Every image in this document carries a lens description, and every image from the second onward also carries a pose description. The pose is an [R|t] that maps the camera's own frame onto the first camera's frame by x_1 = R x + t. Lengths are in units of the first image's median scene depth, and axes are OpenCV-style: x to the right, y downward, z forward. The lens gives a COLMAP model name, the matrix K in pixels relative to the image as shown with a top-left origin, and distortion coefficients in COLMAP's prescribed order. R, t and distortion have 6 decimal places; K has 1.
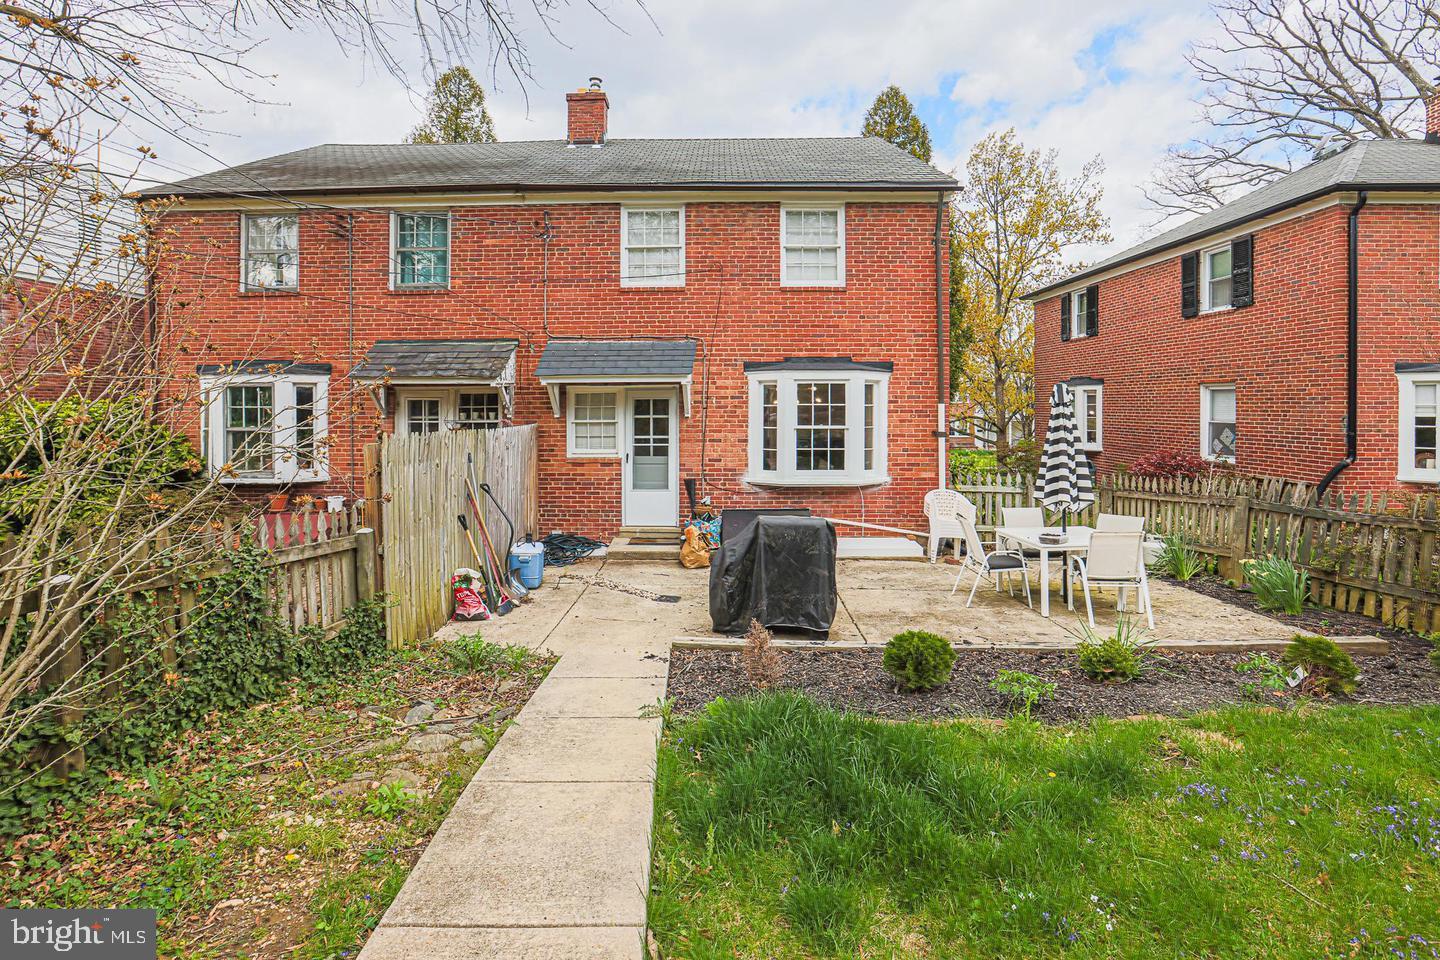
lens RADIAL K [[672.0, 0, 685.9], [0, 672.0, 421.8], [0, 0, 1]] dist [-0.042078, 0.011354]
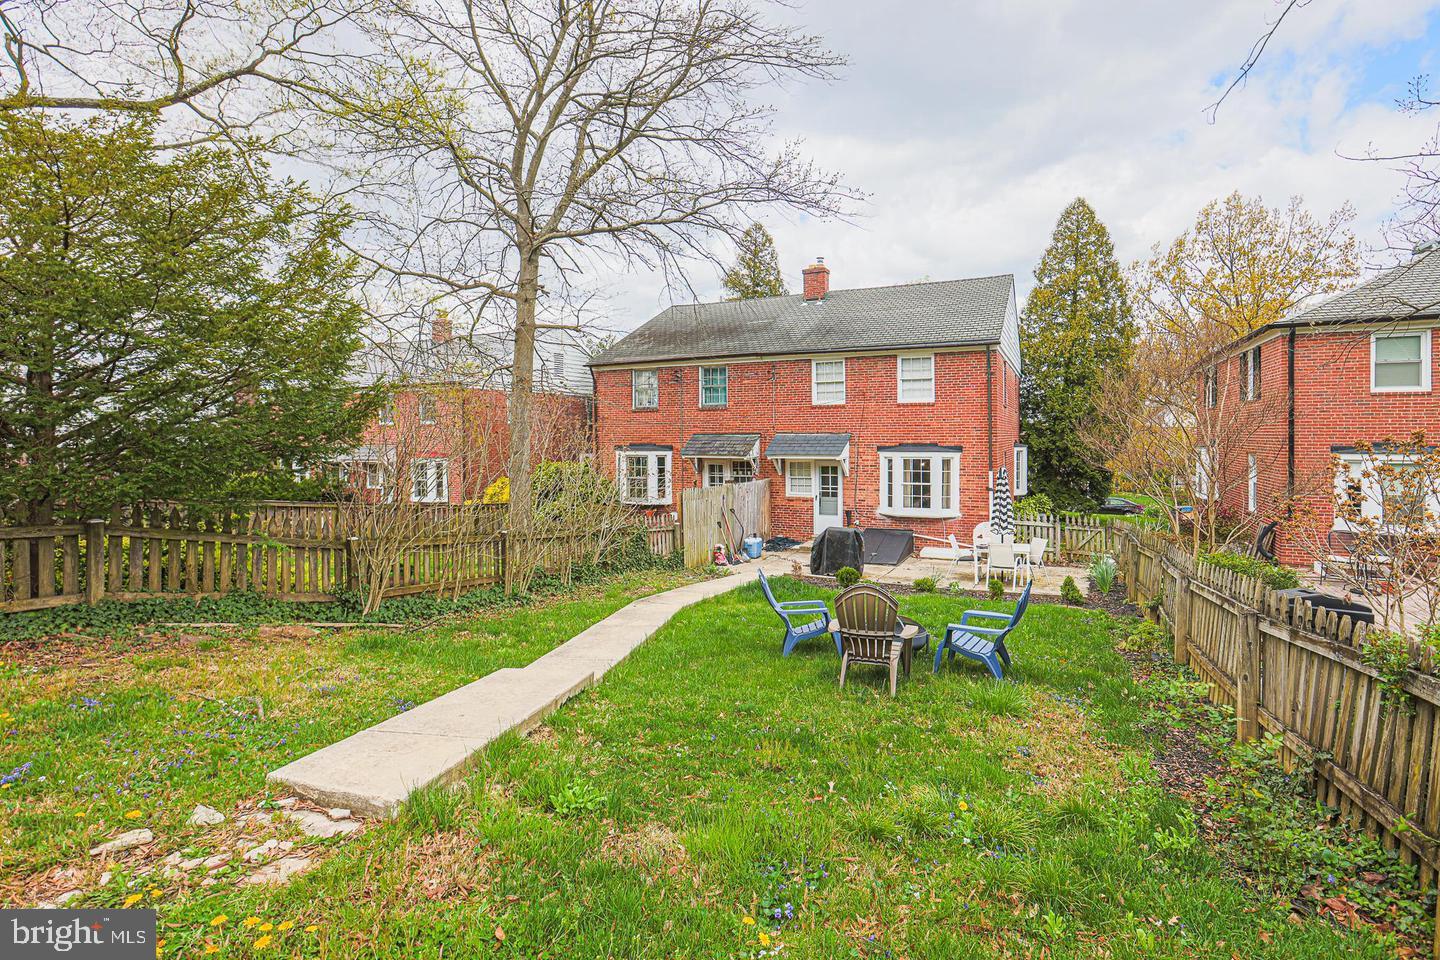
lens RADIAL K [[672.0, 0, 720.9], [0, 672.0, 479.5], [0, 0, 1]] dist [-0.042078, 0.011354]
pose [[0.902032, 0.017314, -0.431321, 0.482521], [0.001849, 0.999031, 0.043971, -0.078899], [0.431664, -0.040461, 0.901126, -0.783196]]
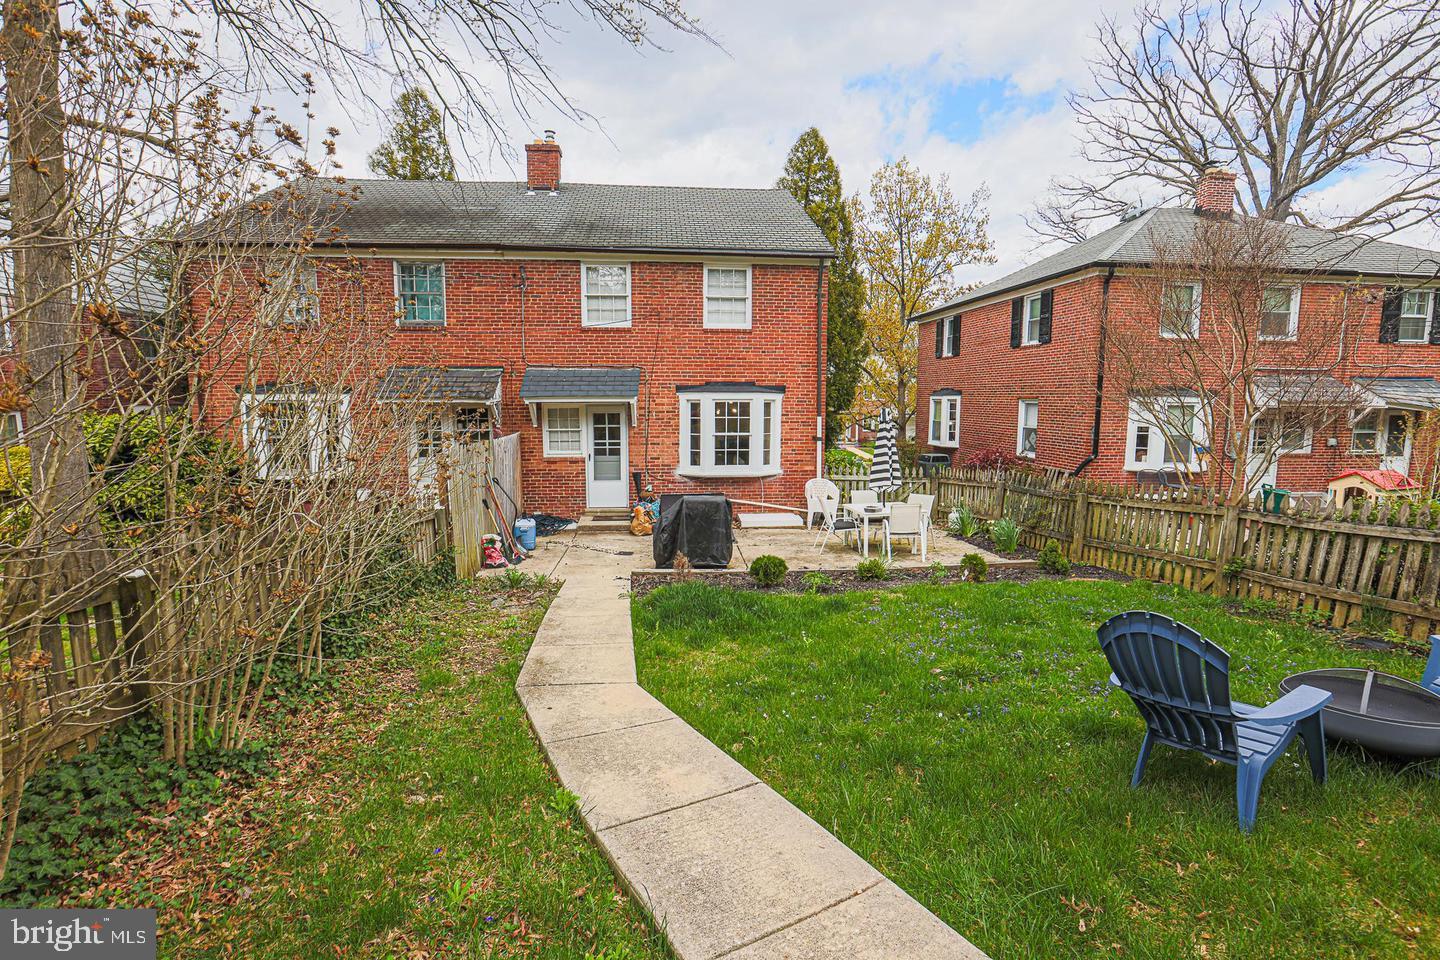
lens RADIAL K [[672.0, 0, 692.5], [0, 672.0, 502.9], [0, 0, 1]] dist [-0.042078, 0.011354]
pose [[0.994878, -0.015090, 0.099950, -0.018799], [0.001659, 0.991099, 0.133114, -0.034421], [-0.101070, -0.132266, 0.986048, -0.357422]]
